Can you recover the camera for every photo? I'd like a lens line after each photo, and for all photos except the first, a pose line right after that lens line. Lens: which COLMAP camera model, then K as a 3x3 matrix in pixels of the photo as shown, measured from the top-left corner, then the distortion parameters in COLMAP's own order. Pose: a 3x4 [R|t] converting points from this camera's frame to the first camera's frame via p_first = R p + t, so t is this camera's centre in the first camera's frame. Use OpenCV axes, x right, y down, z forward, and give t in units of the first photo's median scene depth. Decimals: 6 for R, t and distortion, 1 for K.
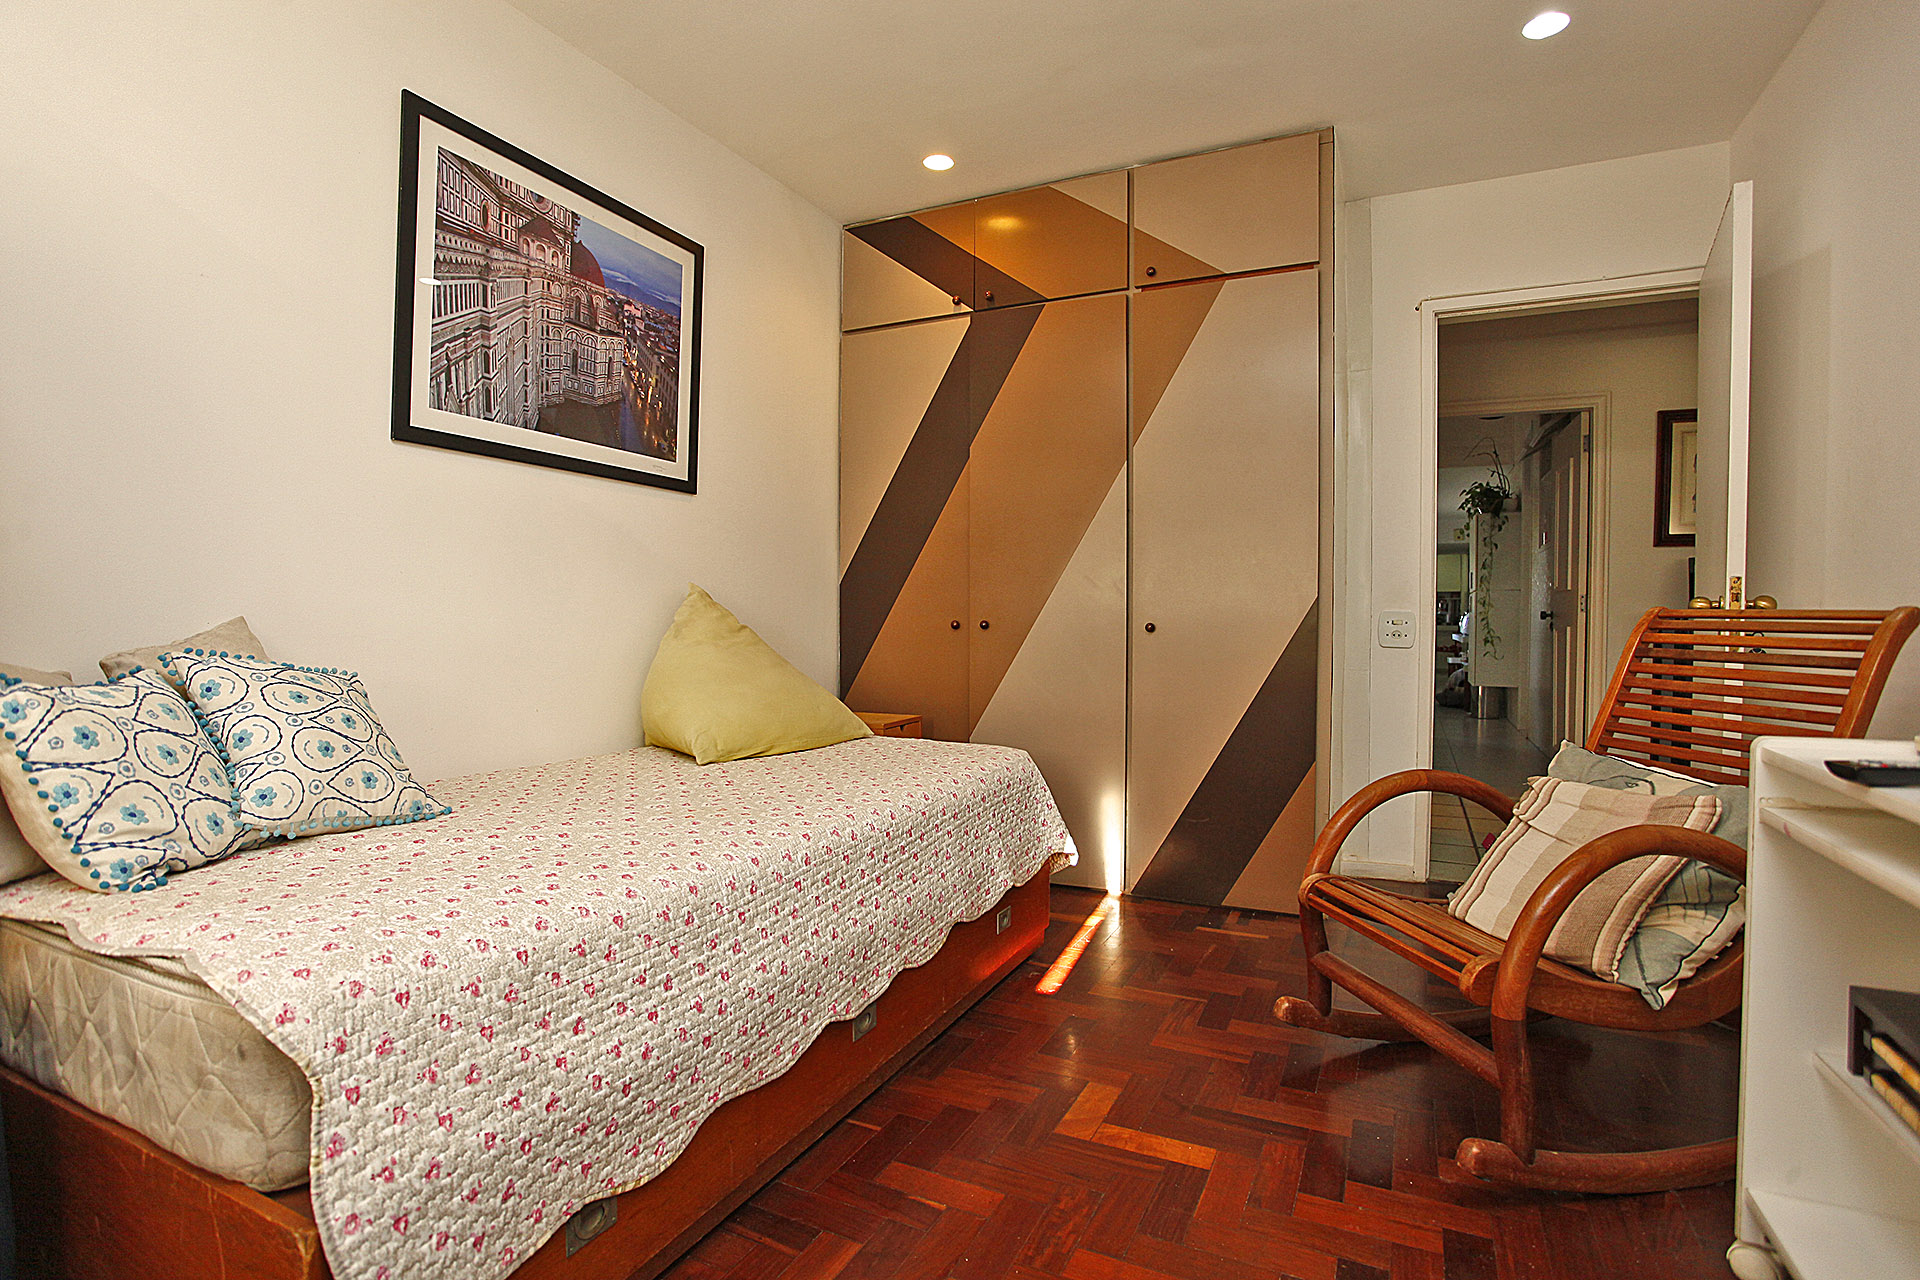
lens RADIAL K [[938.1, 0, 953.6], [0, 938.1, 642.7], [0, 0, 1]] dist [-0.079354, 0.037309]
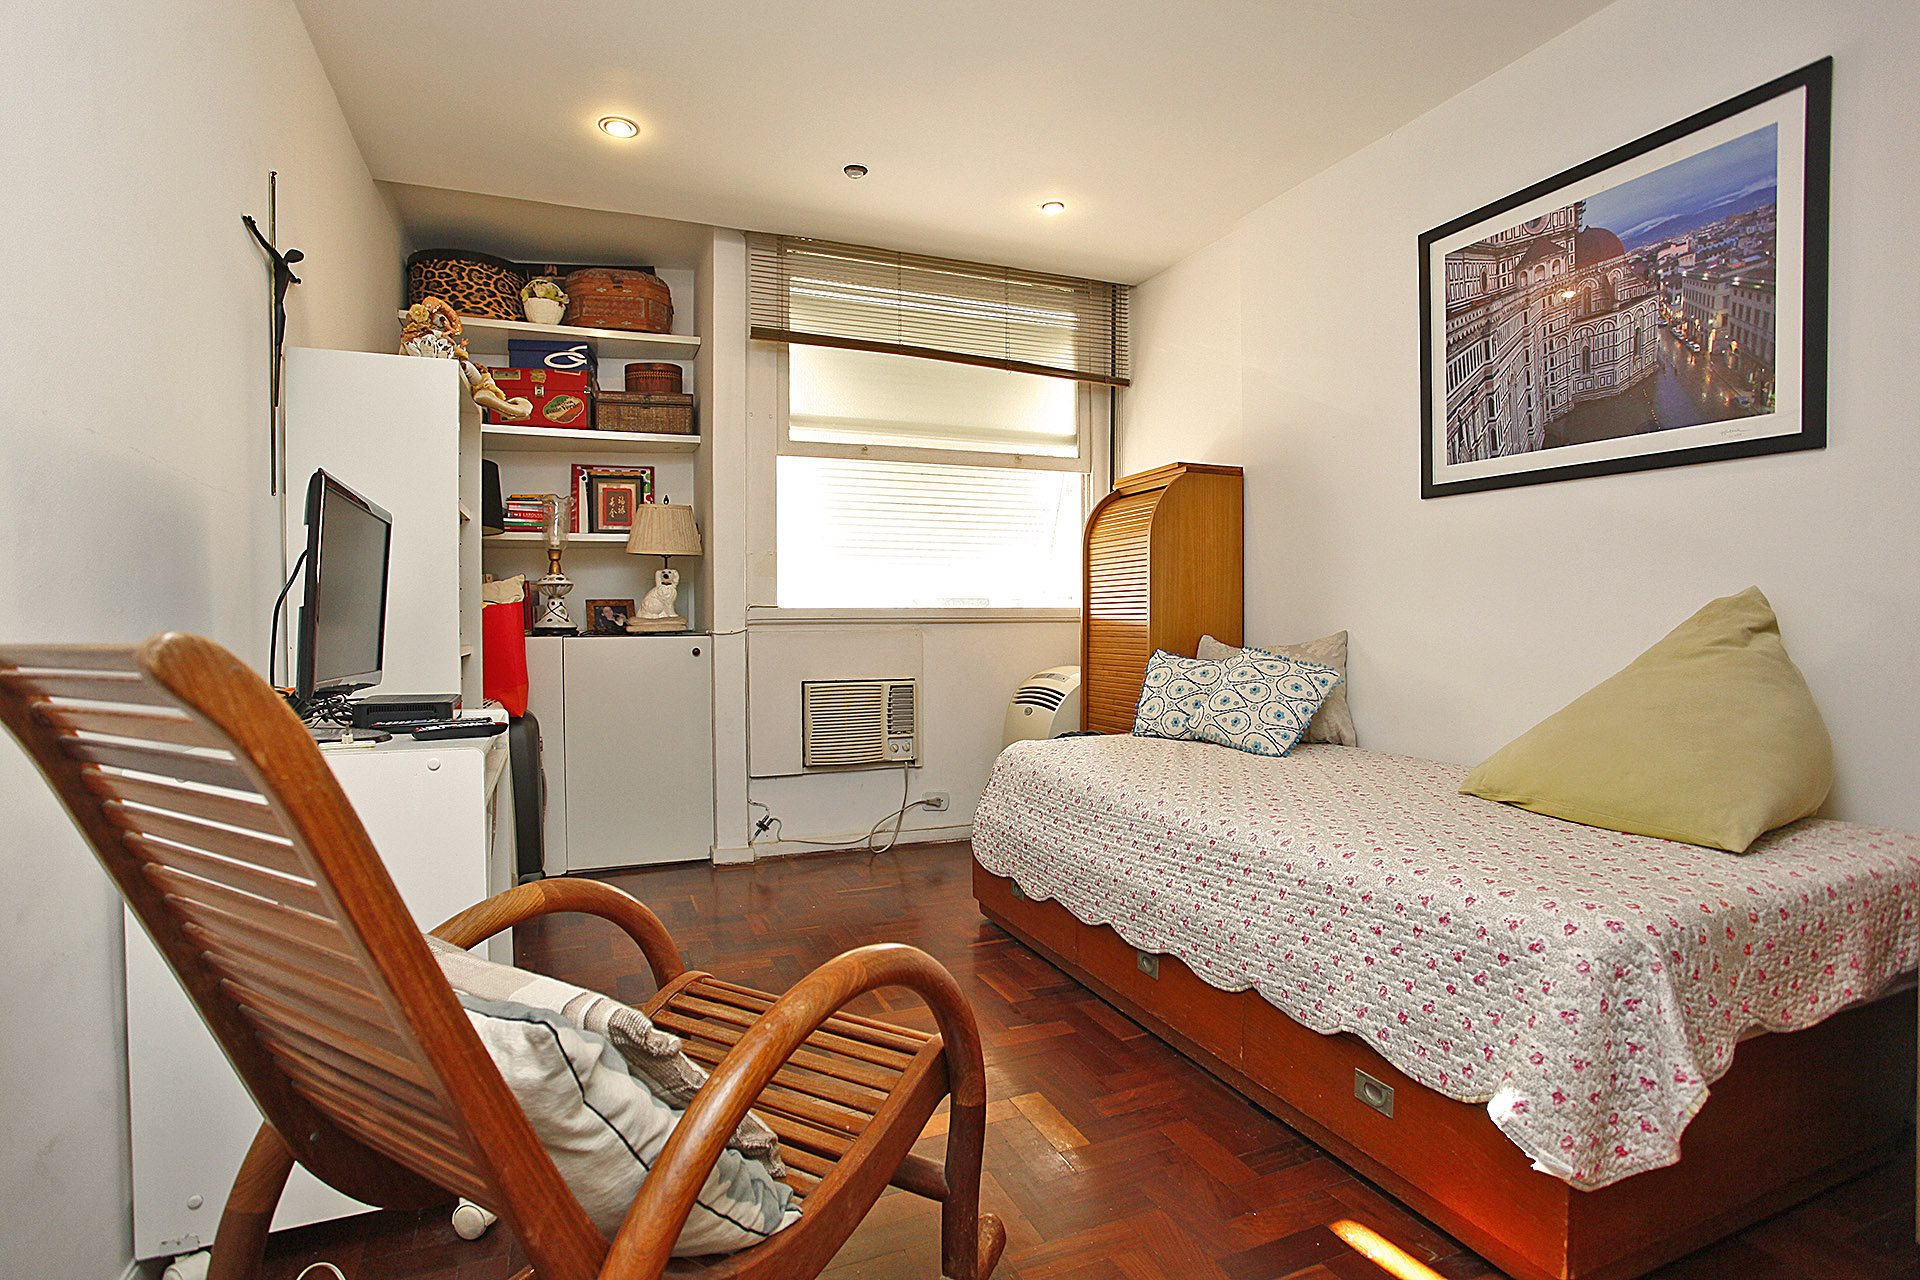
lens RADIAL K [[938.1, 0, 953.6], [0, 938.1, 642.7], [0, 0, 1]] dist [-0.079354, 0.037309]
pose [[-0.659659, 0.016430, -0.751386, 0.774847], [-0.019030, 0.999075, 0.038552, -0.046747], [0.751324, 0.039730, -0.658736, 1.250793]]
